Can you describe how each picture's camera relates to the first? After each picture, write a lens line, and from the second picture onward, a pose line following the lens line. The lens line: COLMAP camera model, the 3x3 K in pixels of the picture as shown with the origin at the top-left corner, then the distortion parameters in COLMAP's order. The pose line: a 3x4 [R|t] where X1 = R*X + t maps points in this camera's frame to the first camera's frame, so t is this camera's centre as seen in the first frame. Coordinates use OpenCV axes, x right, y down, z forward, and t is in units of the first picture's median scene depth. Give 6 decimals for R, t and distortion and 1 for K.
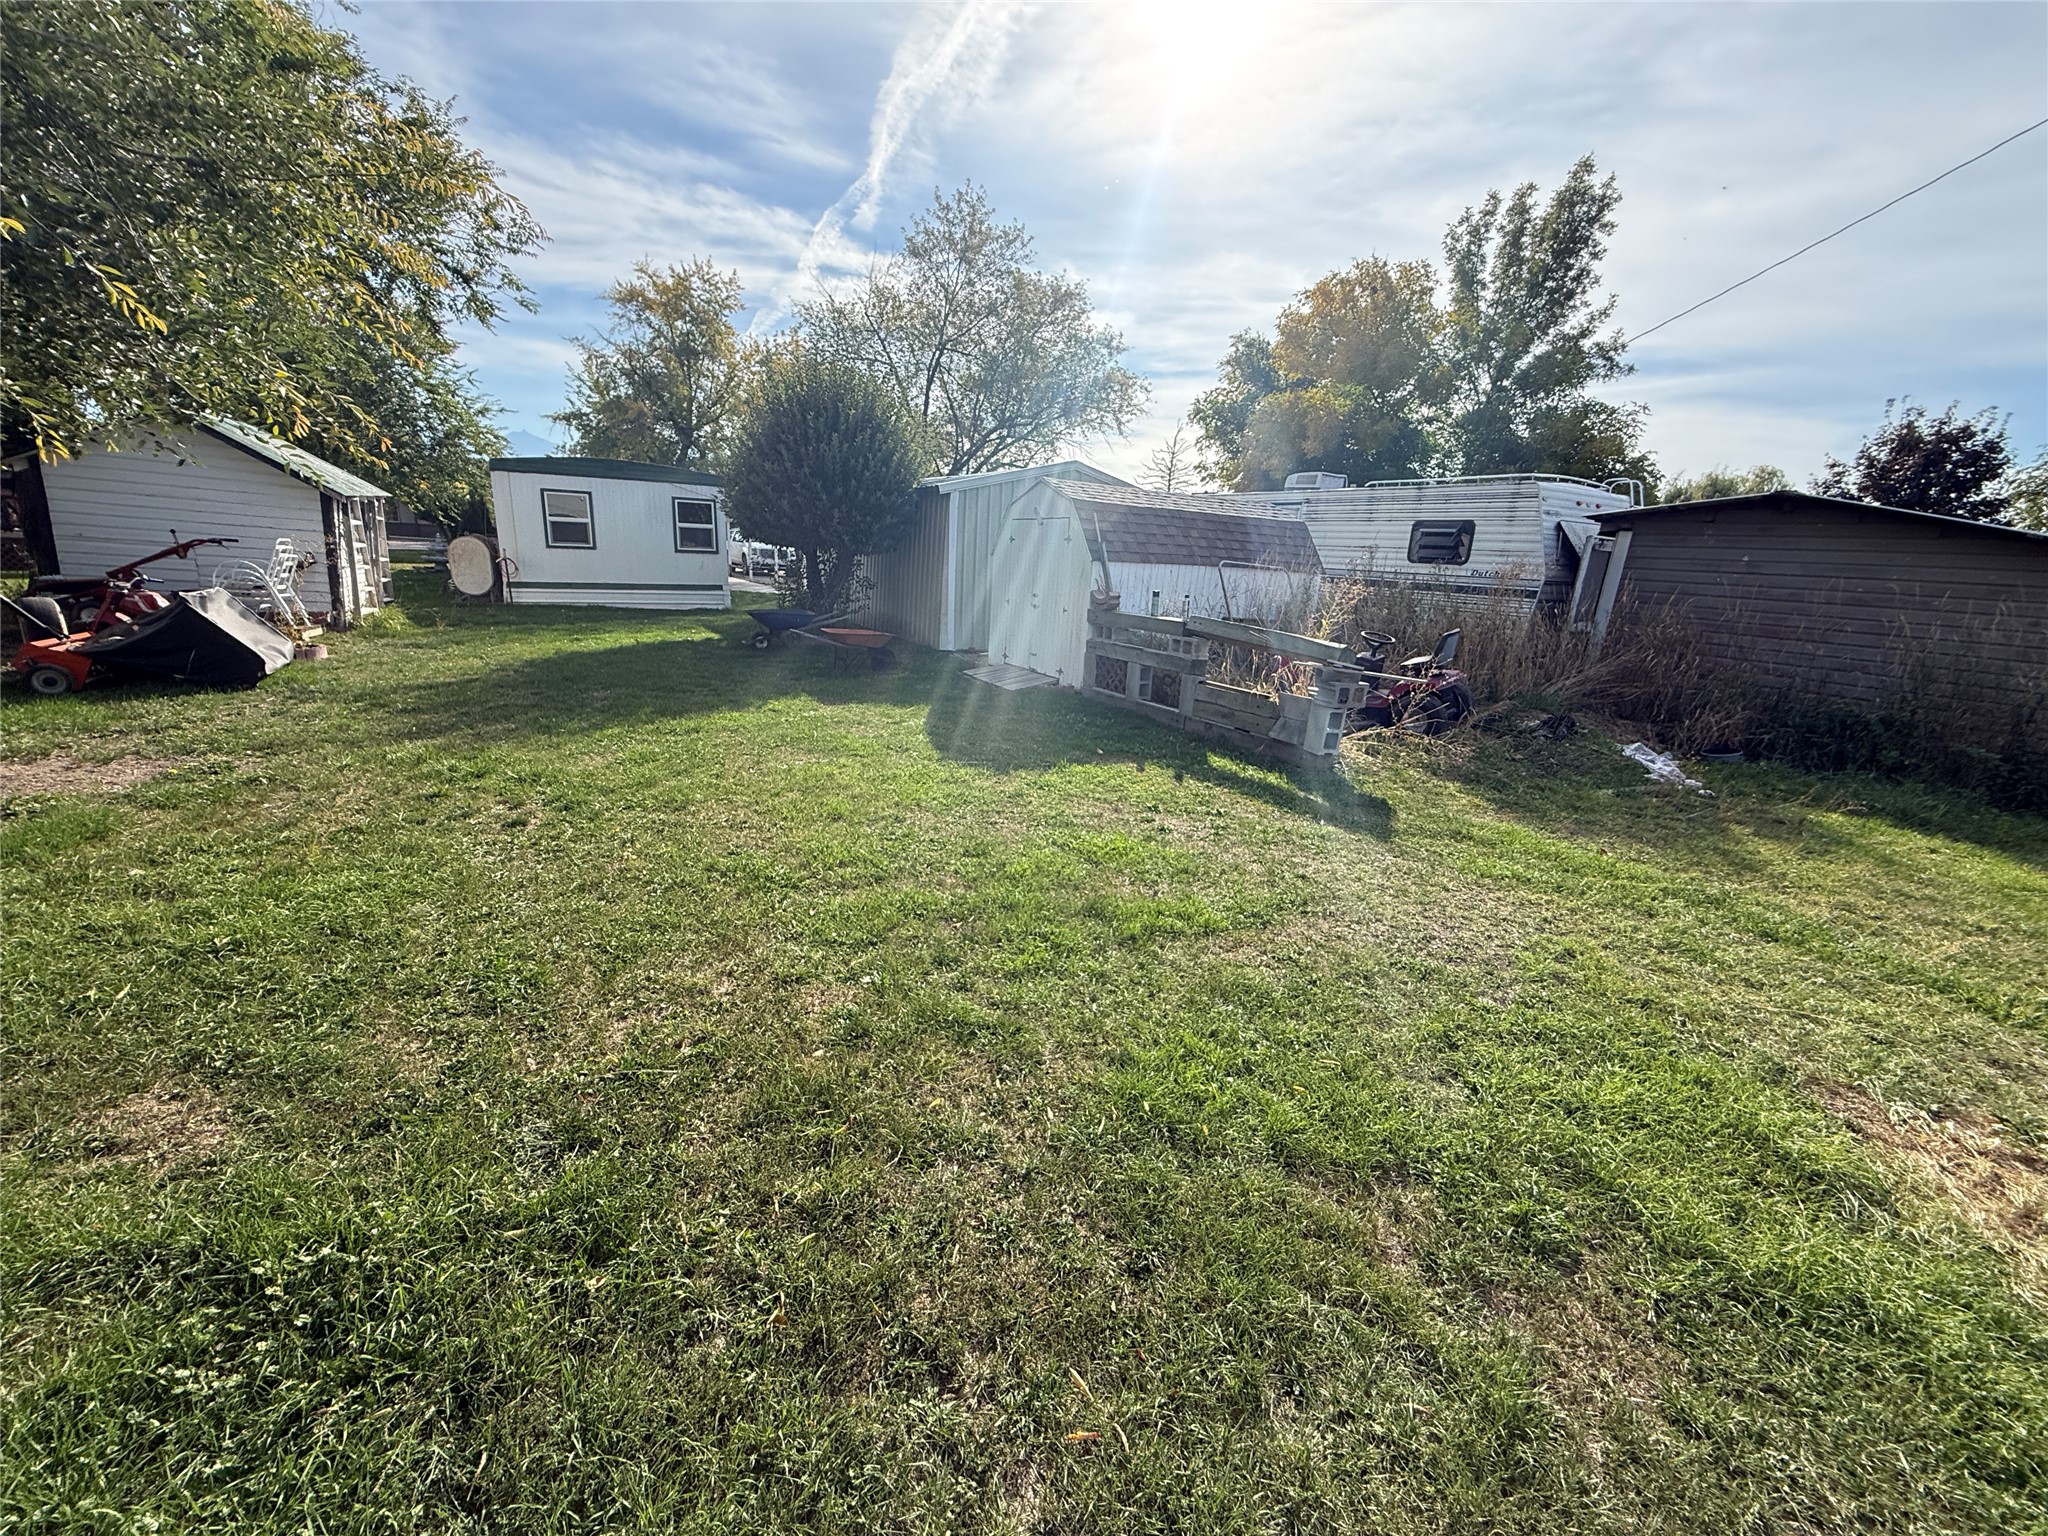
lens RADIAL K [[813.0, 0, 1020.4], [0, 813.0, 765.9], [0, 0, 1]] dist [0.002192, -0.000273]
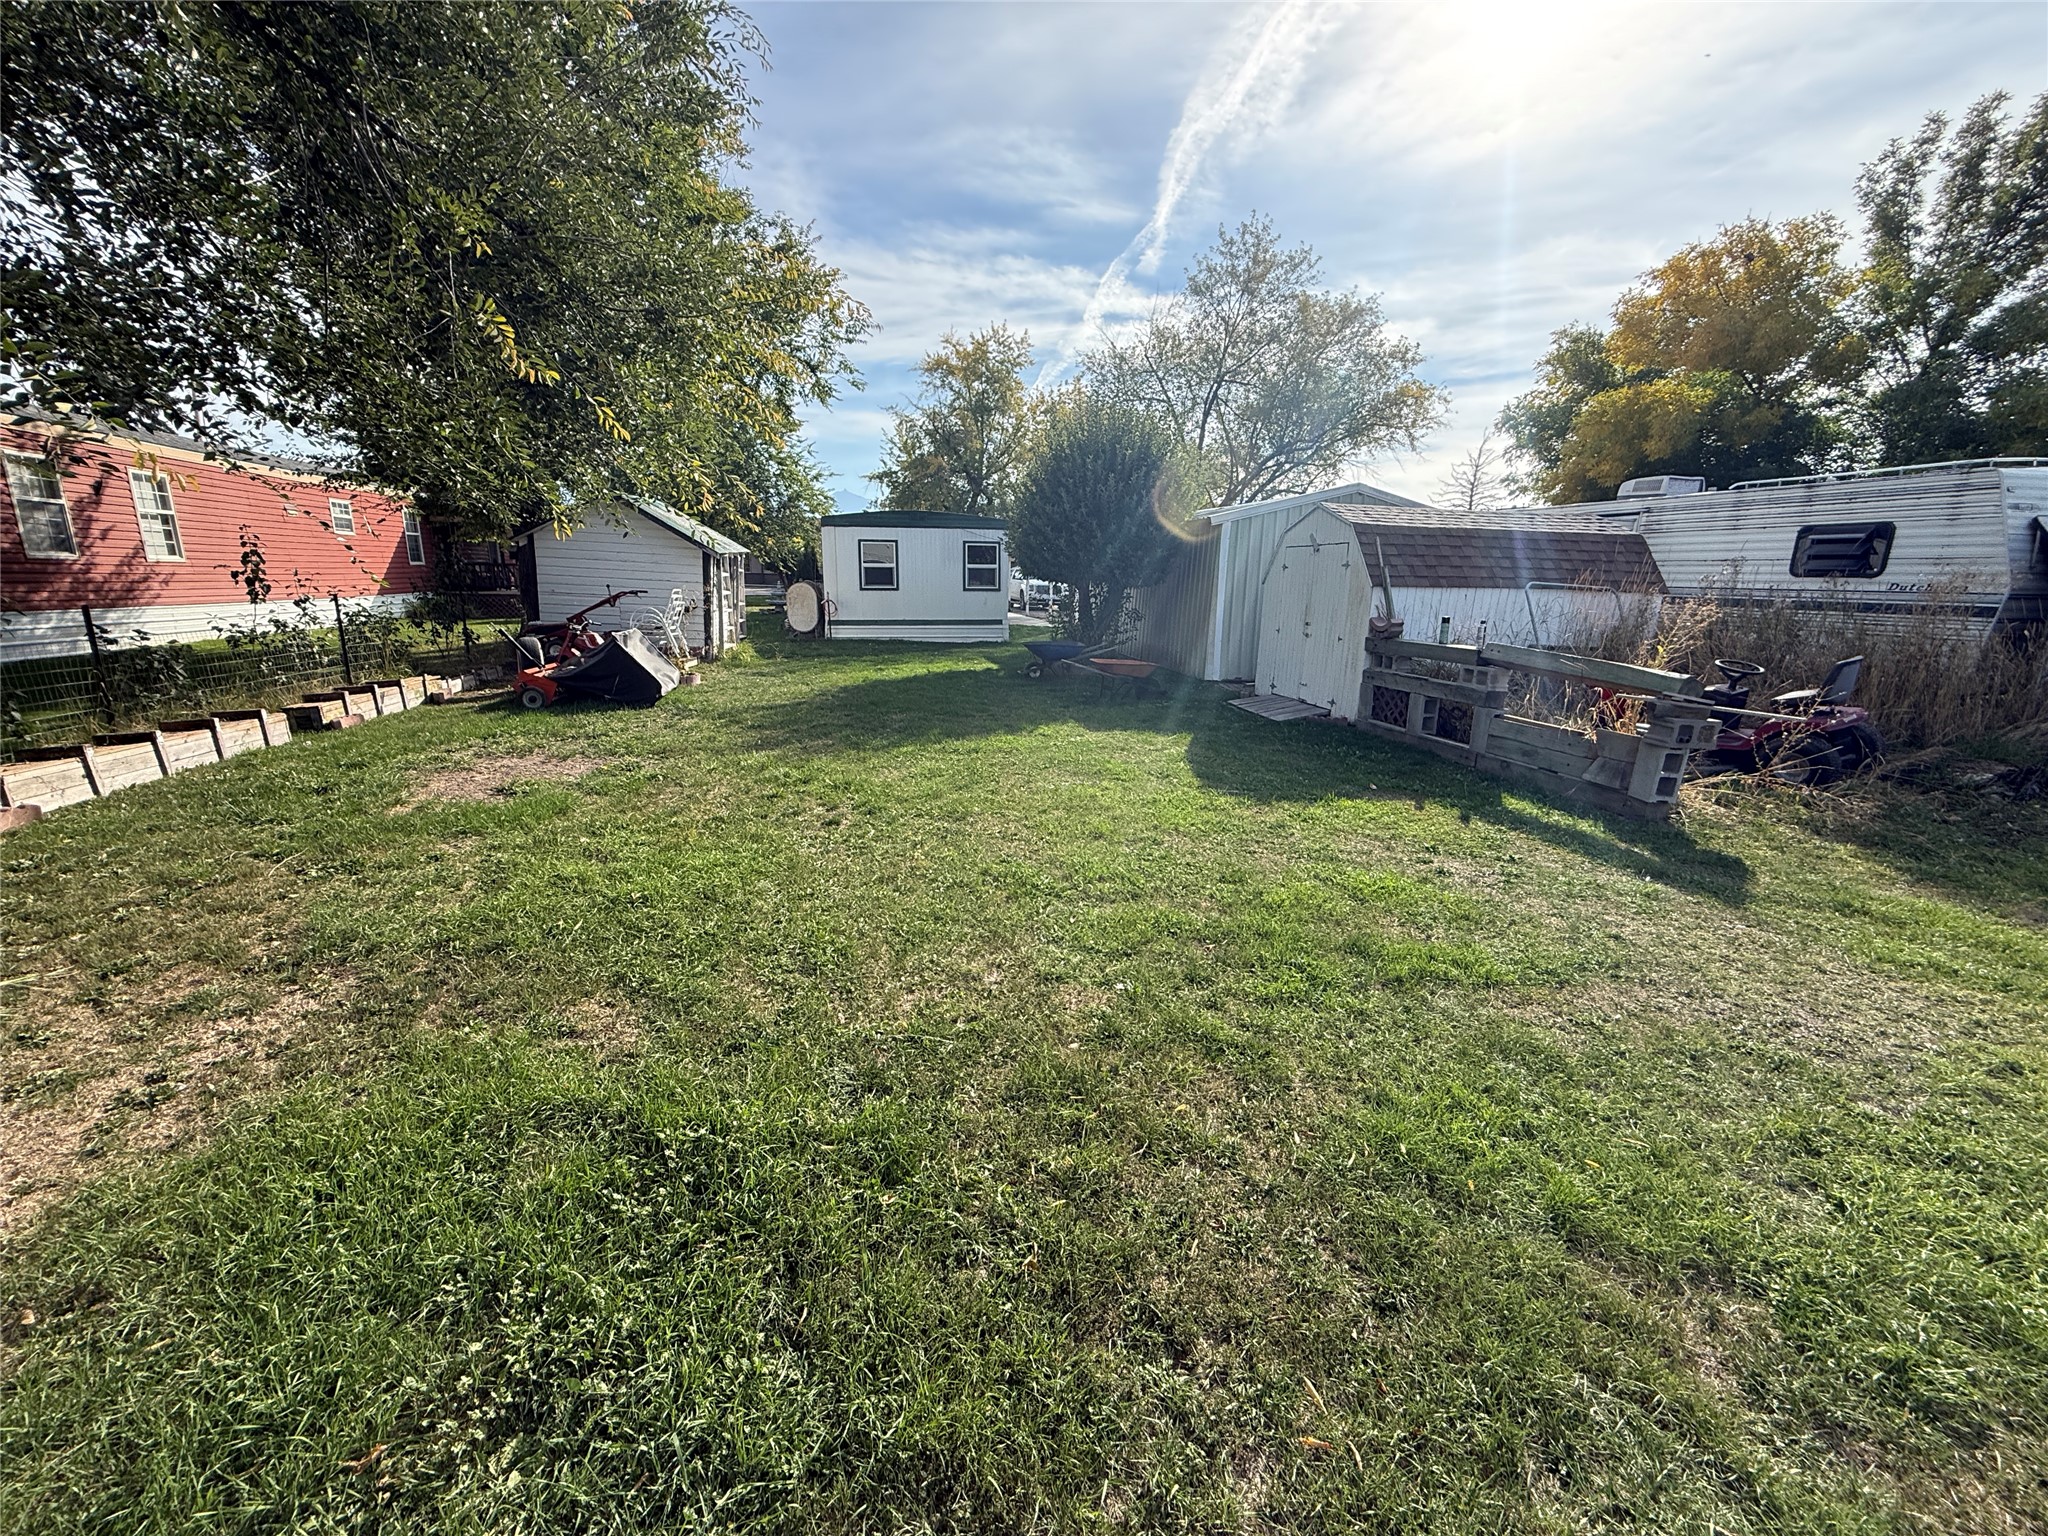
lens RADIAL K [[813.0, 0, 1020.4], [0, 813.0, 765.9], [0, 0, 1]] dist [0.002192, -0.000273]
pose [[0.949269, 0.038078, -0.312152, 0.004912], [-0.049772, 0.998323, -0.029578, 0.010410], [0.310502, 0.043614, 0.949572, -0.040919]]
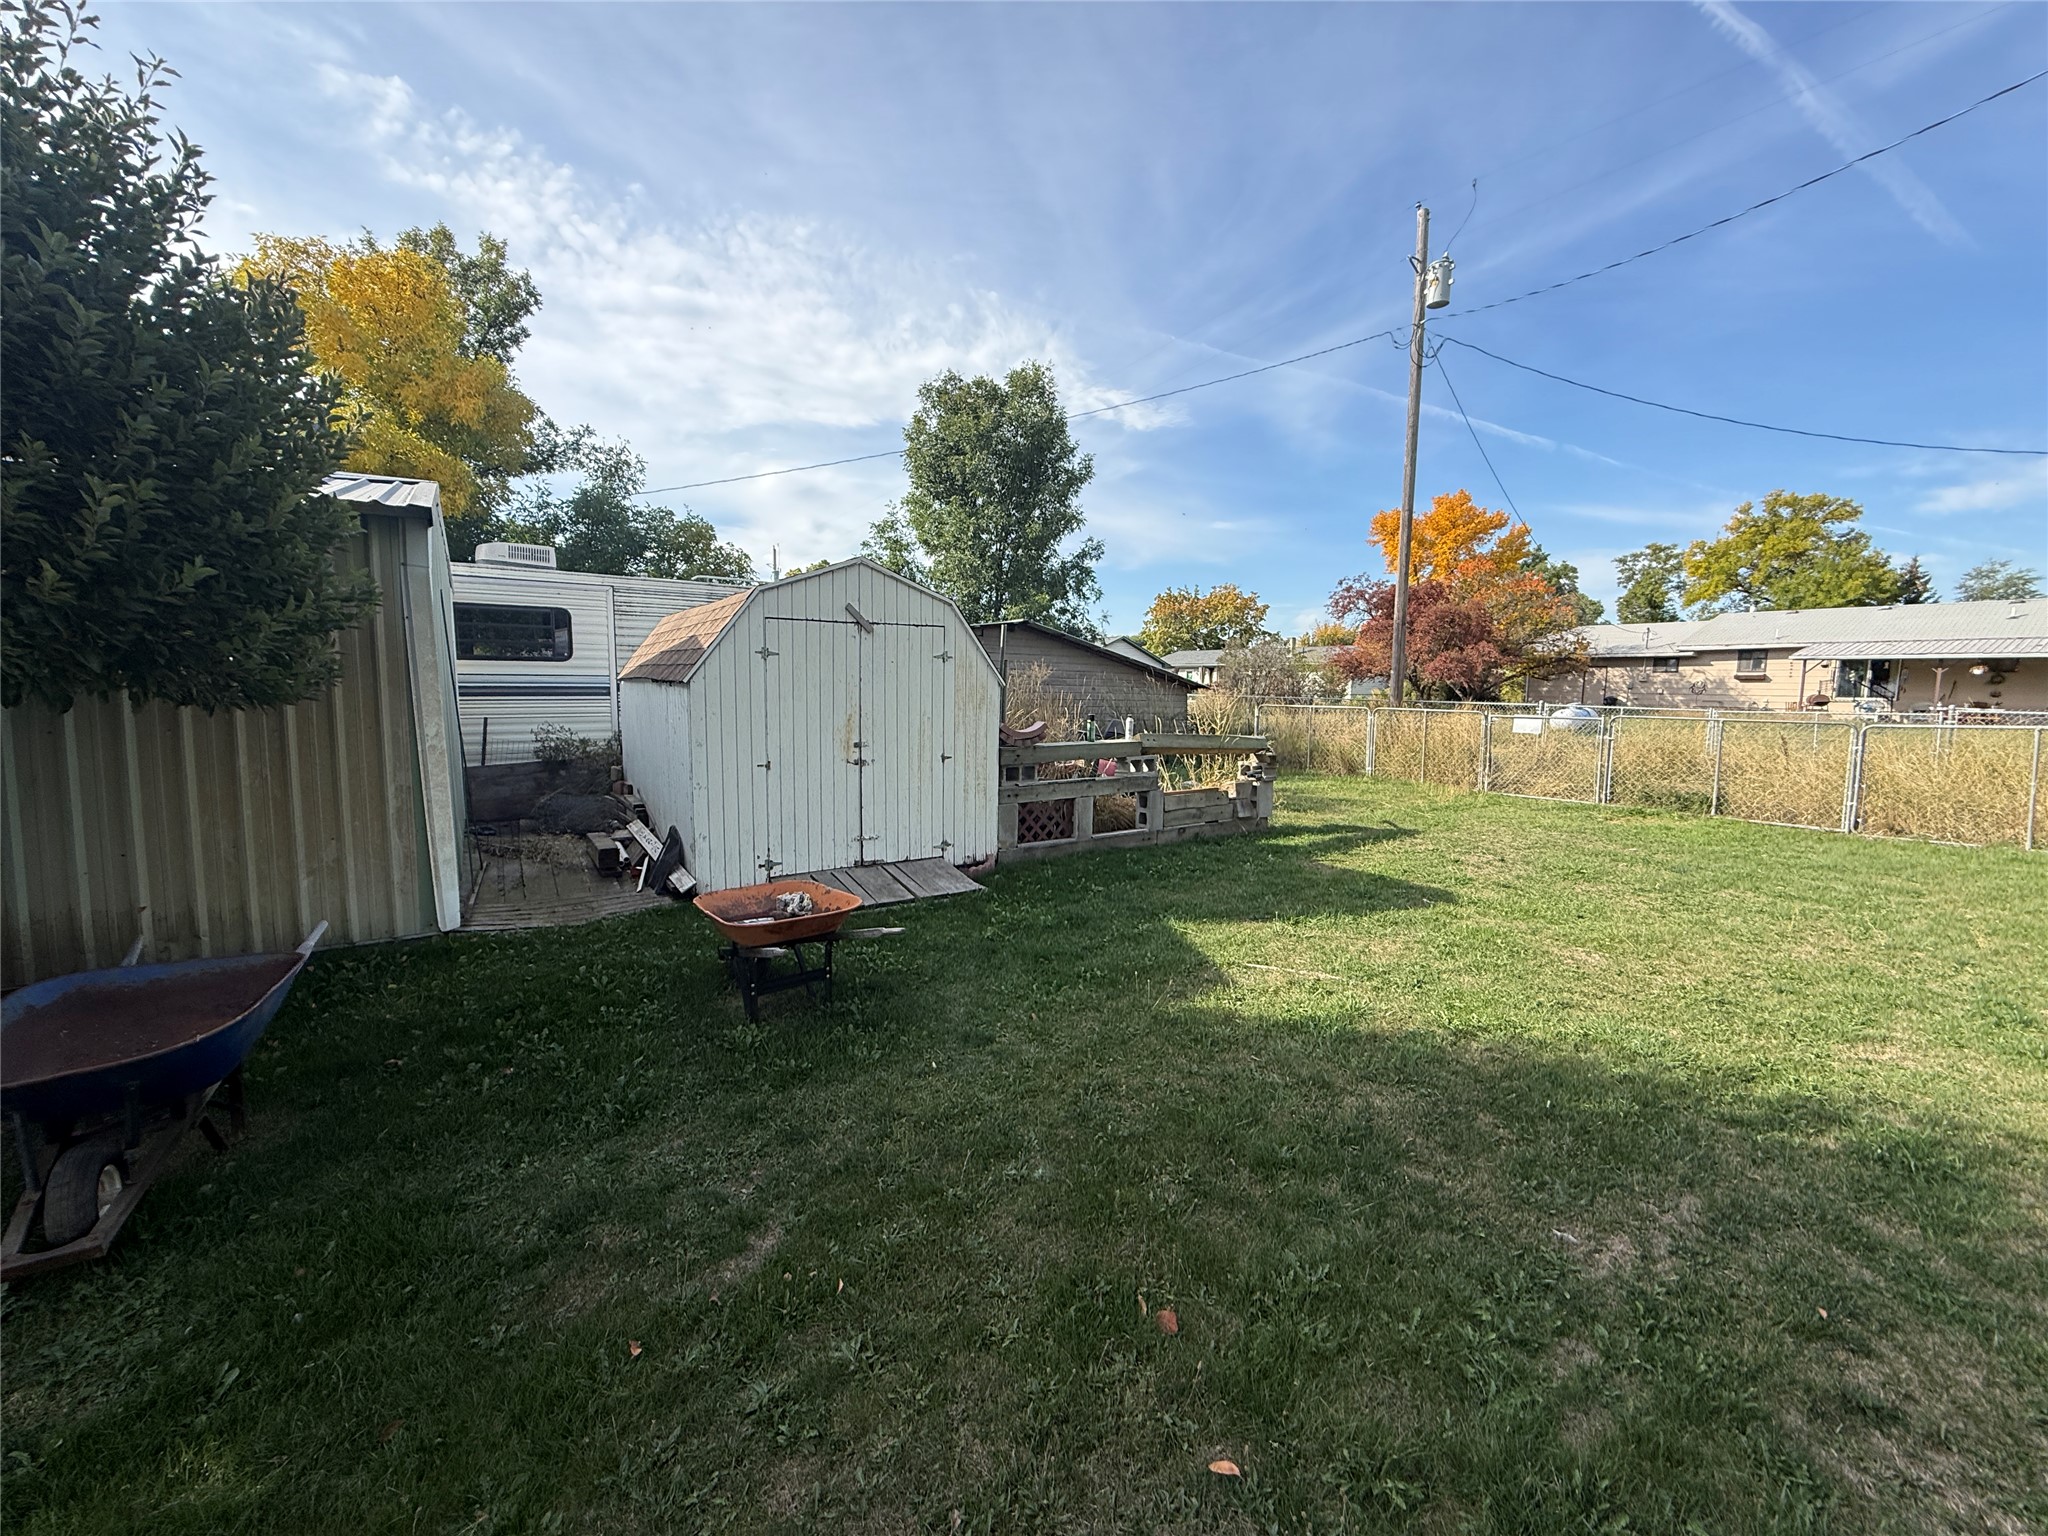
lens RADIAL K [[813.0, 0, 1020.4], [0, 813.0, 765.9], [0, 0, 1]] dist [0.002192, -0.000273]
pose [[-0.051857, -0.155552, 0.986466, -0.972918], [0.234864, 0.958189, 0.163439, -0.439206], [-0.970644, 0.240161, -0.013156, 1.477542]]
